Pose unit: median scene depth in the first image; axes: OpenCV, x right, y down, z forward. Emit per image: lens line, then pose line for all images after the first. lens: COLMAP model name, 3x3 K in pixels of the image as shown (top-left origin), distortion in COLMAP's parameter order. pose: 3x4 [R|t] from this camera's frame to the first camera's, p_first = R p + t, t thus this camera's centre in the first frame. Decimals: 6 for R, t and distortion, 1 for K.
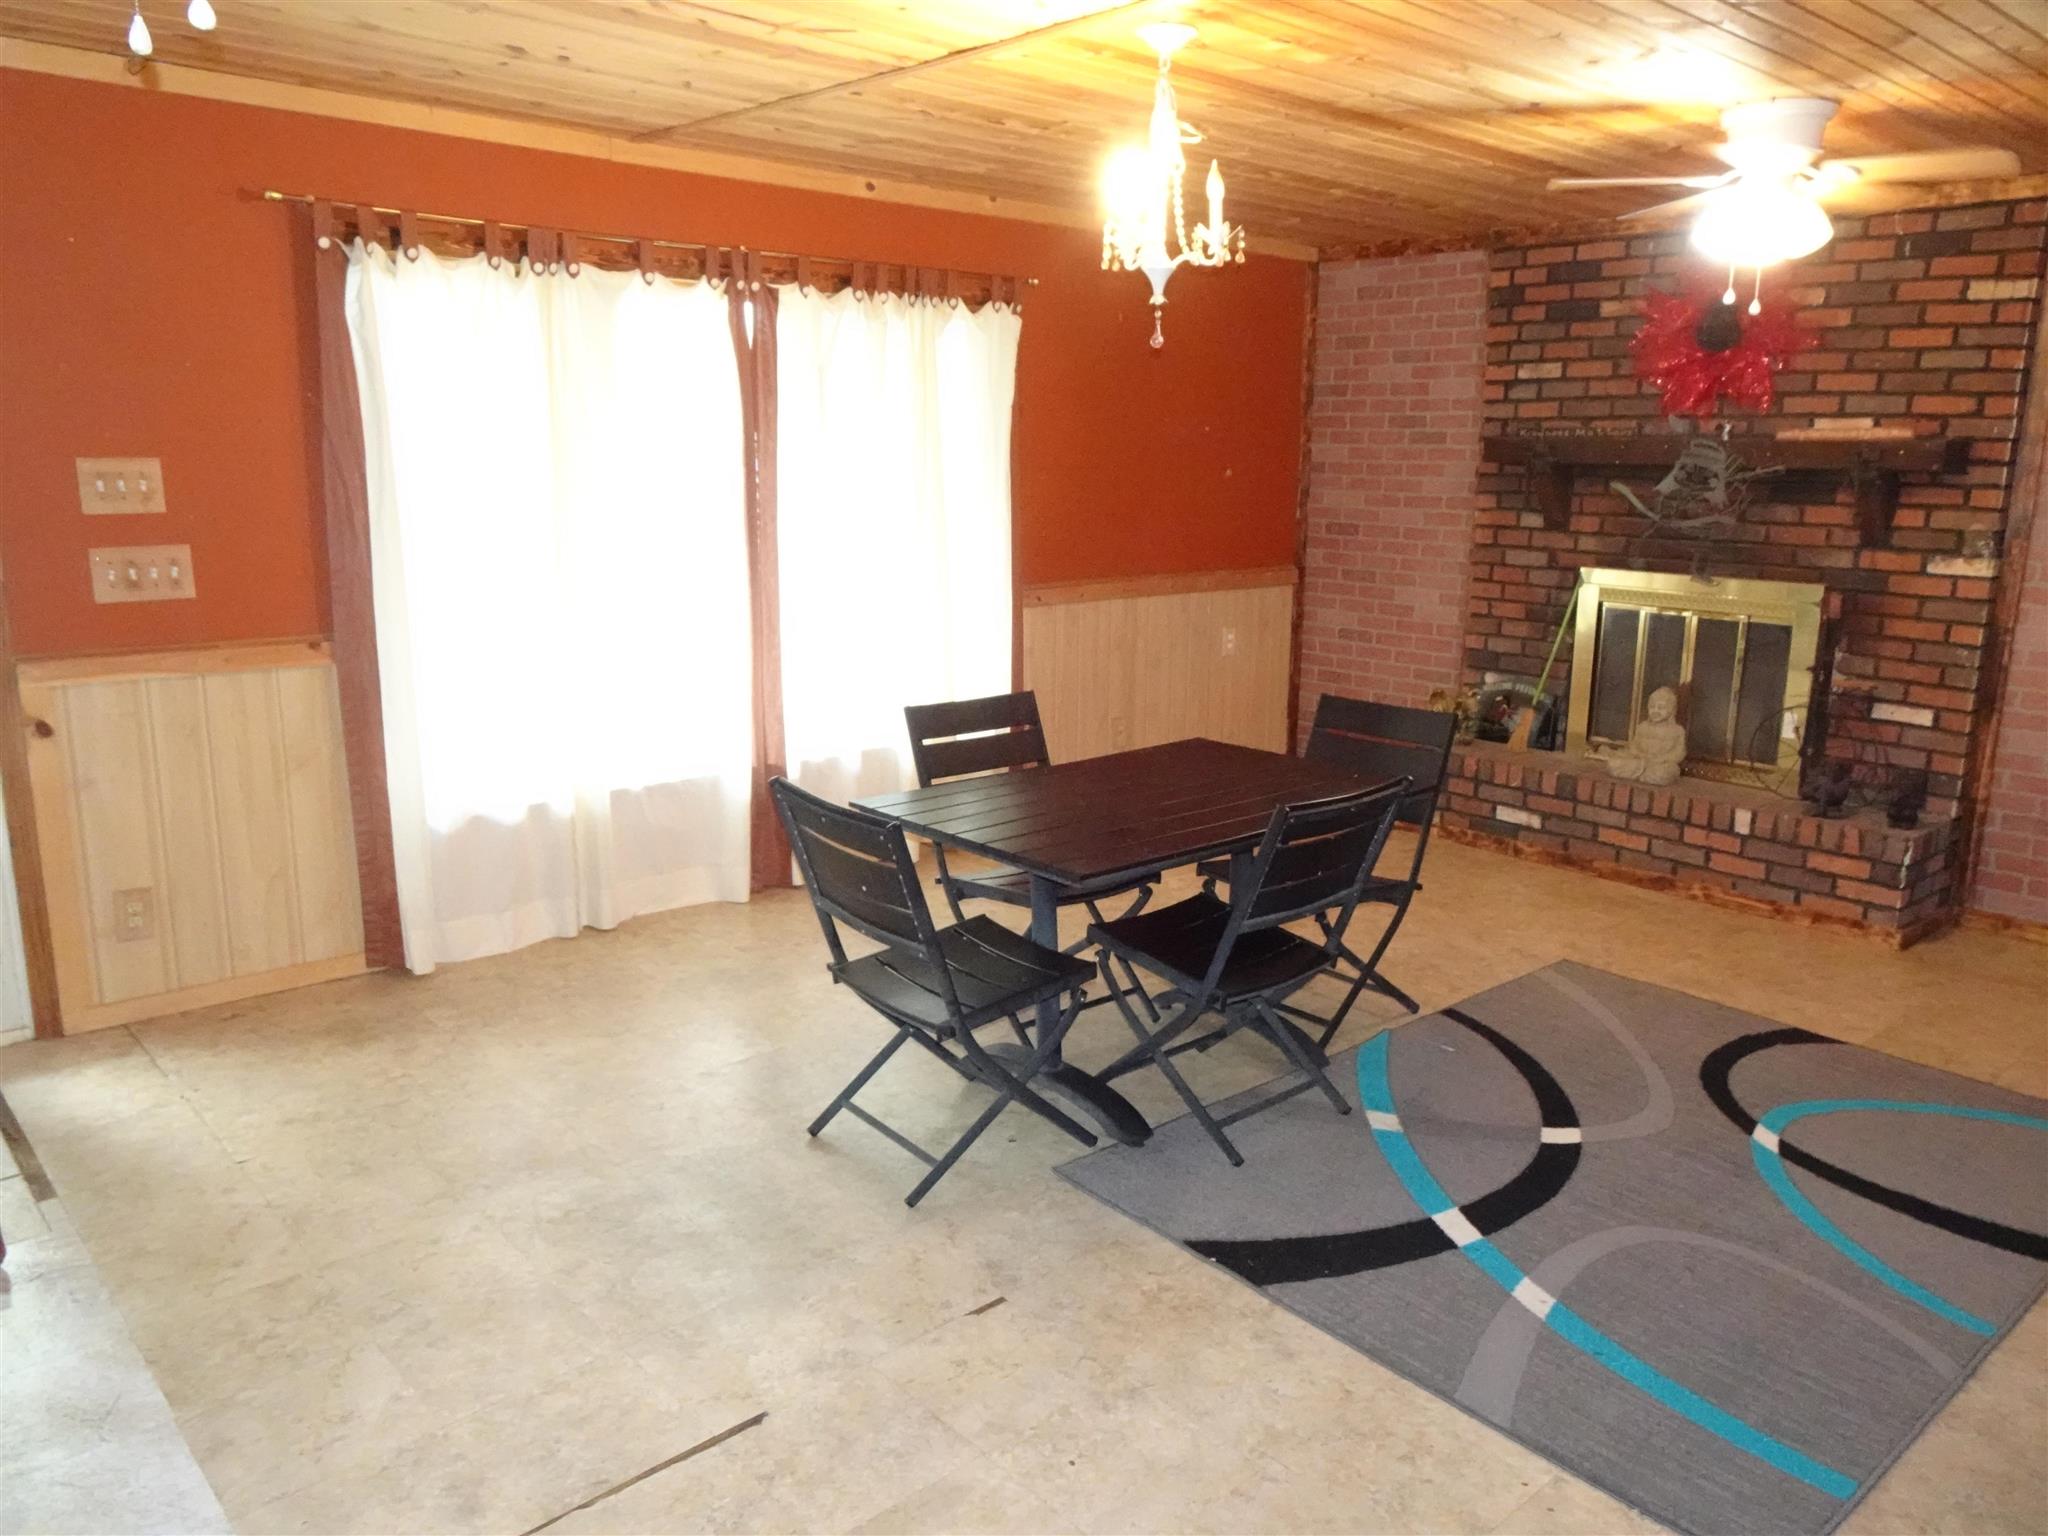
lens RADIAL K [[1499.6, 0, 1024.0], [0, 1499.6, 768.0], [0, 0, 1]] dist [0.003008, -0.001000]
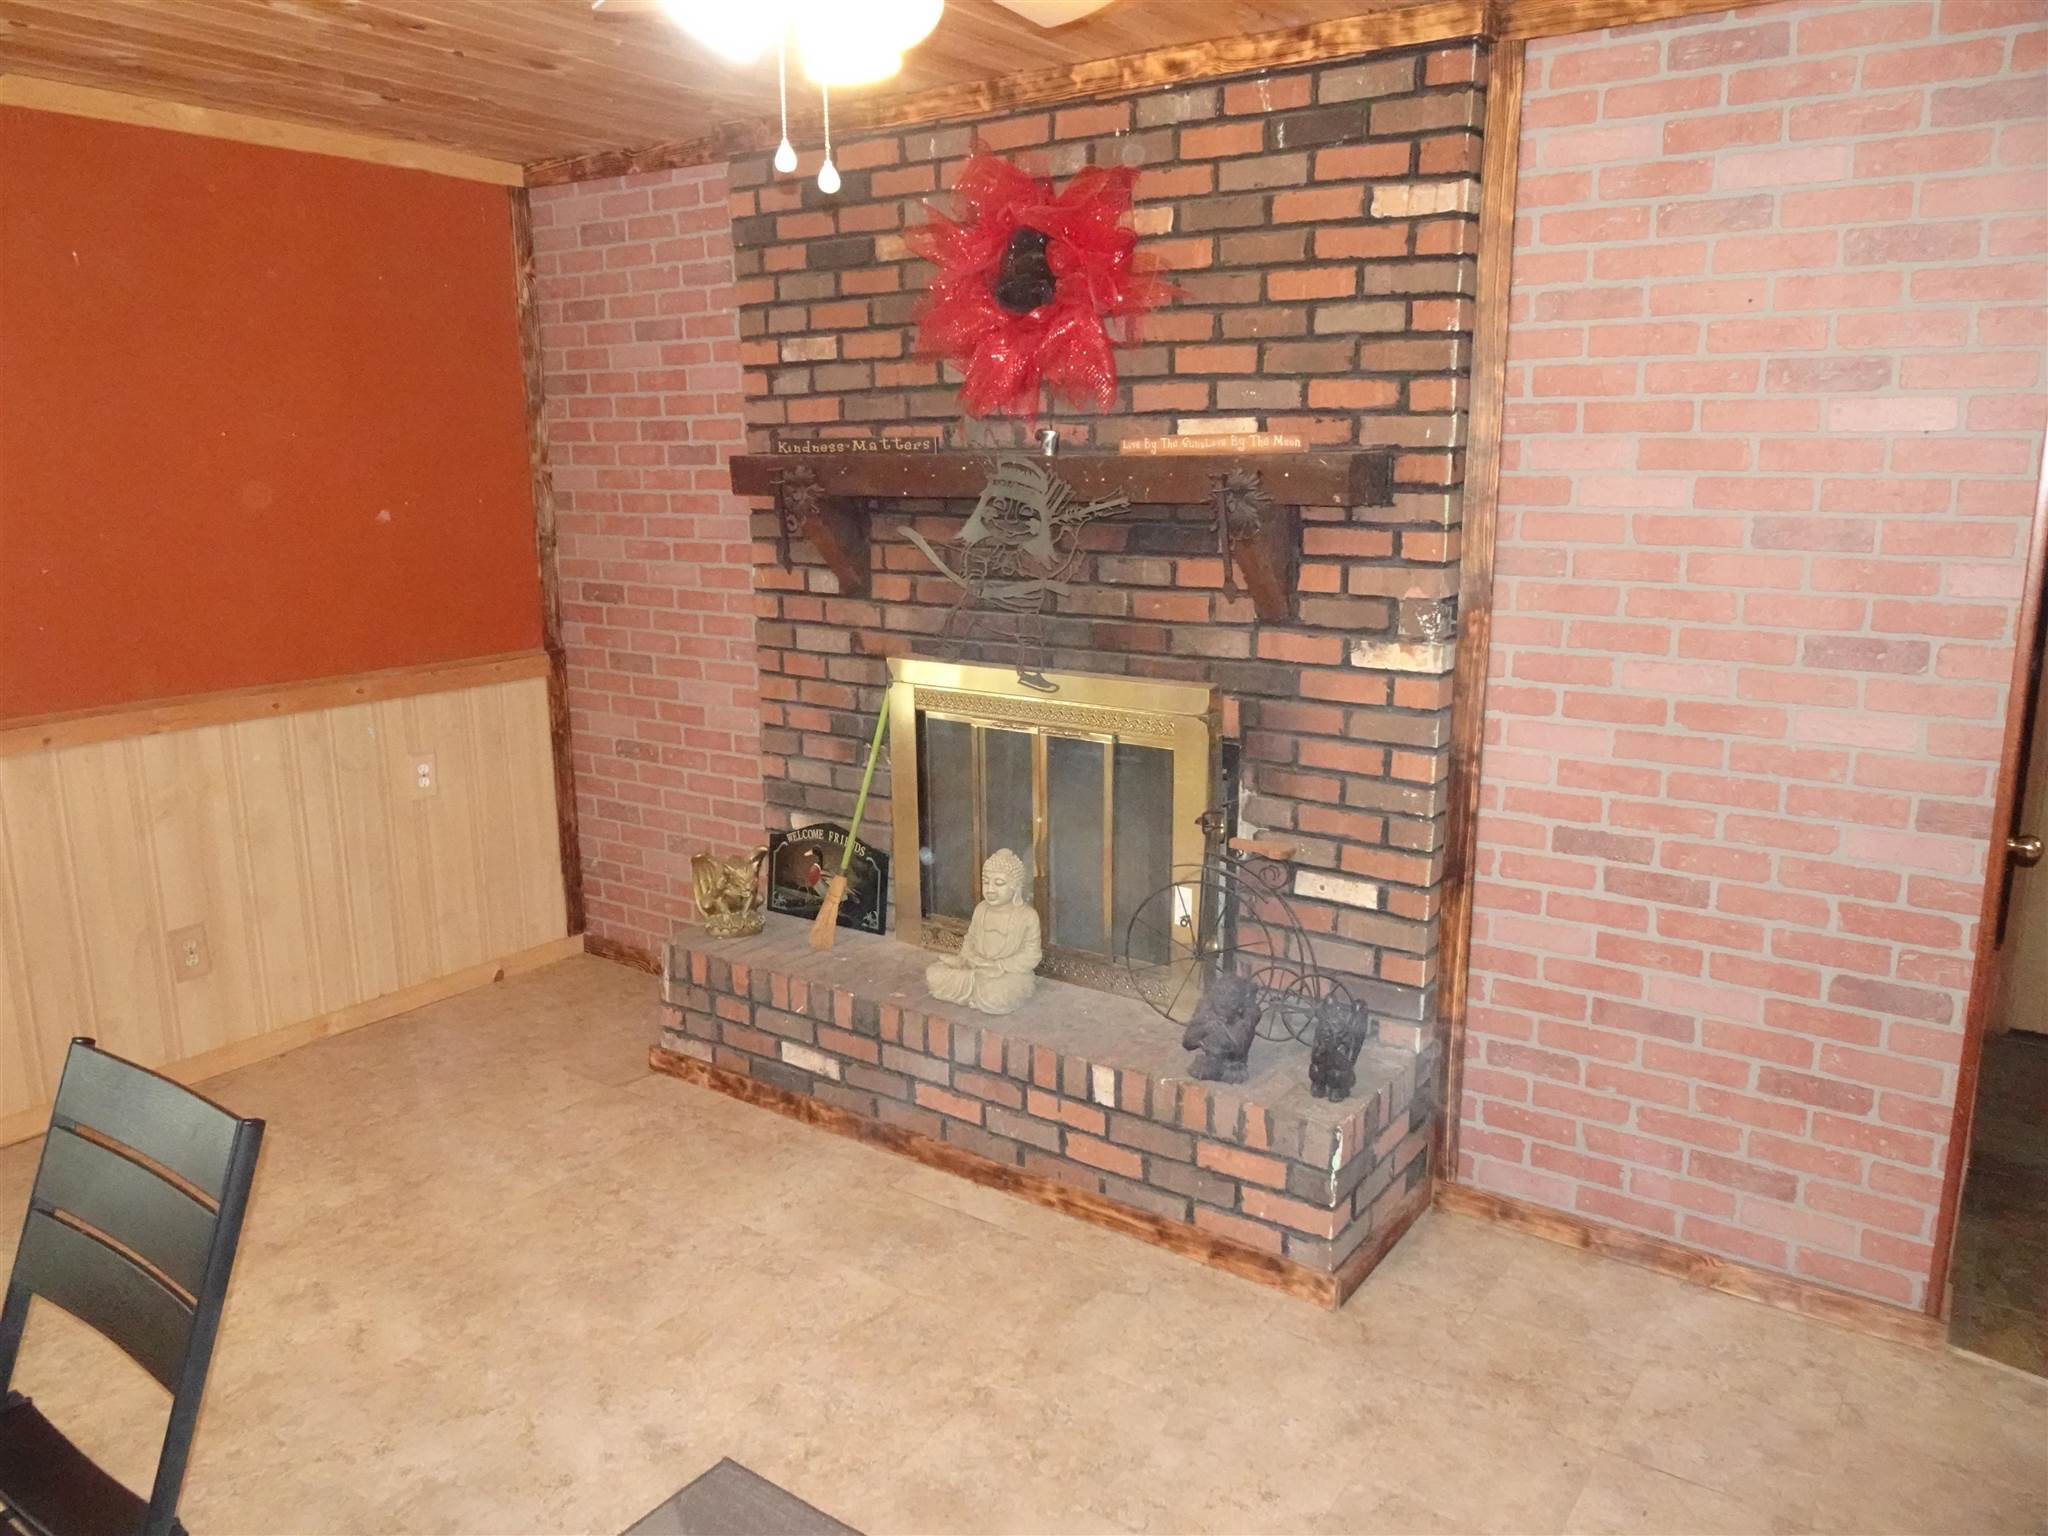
lens RADIAL K [[1478.5, 0, 1024.0], [0, 1478.5, 768.0], [0, 0, 1]] dist [-0.001222, -0.001445]
pose [[0.975152, -0.066472, 0.211330, 0.324259], [0.065801, 0.997780, 0.010213, -0.098896], [-0.211540, 0.003947, 0.977361, 0.415559]]
